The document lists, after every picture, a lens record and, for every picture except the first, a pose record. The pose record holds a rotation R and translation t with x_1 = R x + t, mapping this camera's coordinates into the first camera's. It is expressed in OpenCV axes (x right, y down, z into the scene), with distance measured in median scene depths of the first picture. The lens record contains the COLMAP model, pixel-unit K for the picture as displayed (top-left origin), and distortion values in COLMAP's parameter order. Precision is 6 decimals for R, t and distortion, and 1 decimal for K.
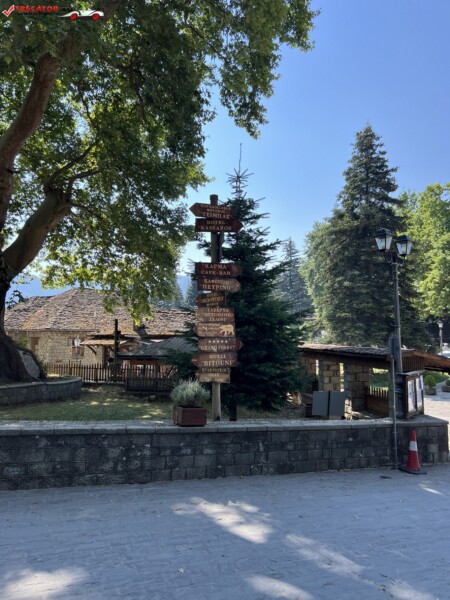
lens RADIAL K [[458.5, 0, 225.3], [0, 458.5, 301.1], [0, 0, 1]] dist [0.031397, -0.038518]
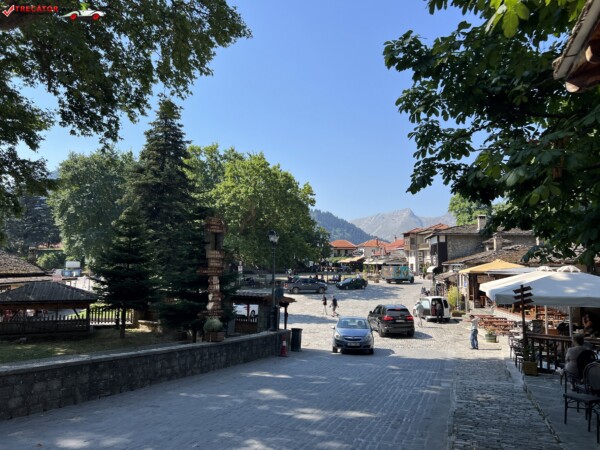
lens RADIAL K [[458.5, 0, 298.9], [0, 458.5, 224.2], [0, 0, 1]] dist [0.031397, -0.038518]
pose [[0.734327, 0.068711, 0.675309, -0.255843], [-0.061222, 0.997513, -0.034922, -0.036917], [-0.676029, -0.015699, 0.736708, -0.137172]]
